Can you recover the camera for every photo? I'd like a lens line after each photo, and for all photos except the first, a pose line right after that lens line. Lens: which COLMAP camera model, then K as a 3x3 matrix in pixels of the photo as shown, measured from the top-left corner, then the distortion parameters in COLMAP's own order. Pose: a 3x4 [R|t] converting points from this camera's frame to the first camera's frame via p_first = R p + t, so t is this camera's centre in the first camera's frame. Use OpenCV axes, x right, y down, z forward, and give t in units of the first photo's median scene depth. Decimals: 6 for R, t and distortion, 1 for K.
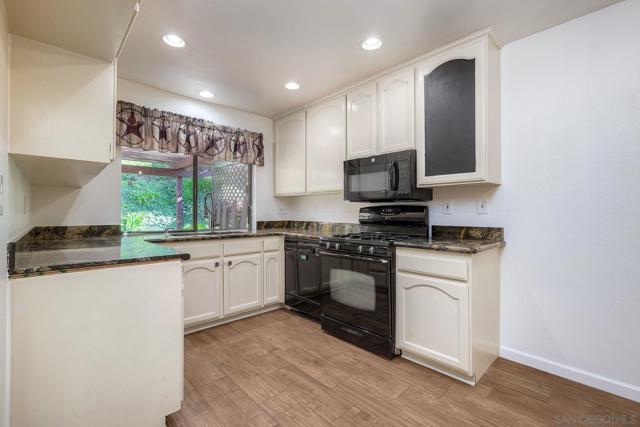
lens RADIAL K [[282.3, 0, 330.0], [0, 282.3, 209.9], [0, 0, 1]] dist [0.008494, -0.000319]
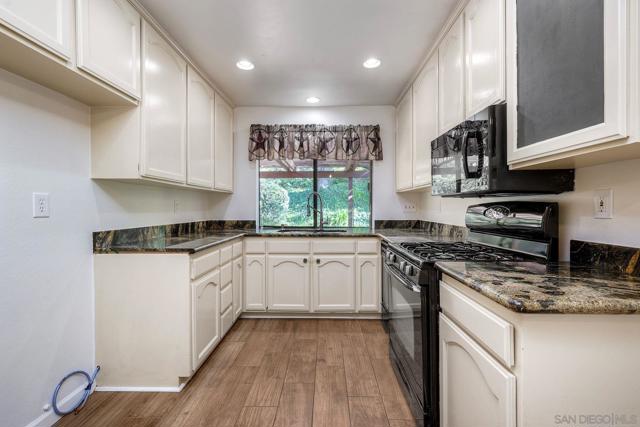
lens RADIAL K [[282.3, 0, 322.0], [0, 282.3, 211.1], [0, 0, 1]] dist [0.008494, -0.000319]
pose [[0.707754, 0.005884, -0.706434, 0.381077], [0.007874, 0.999838, 0.016216, -0.009057], [0.706415, -0.017040, 0.707593, 0.295952]]
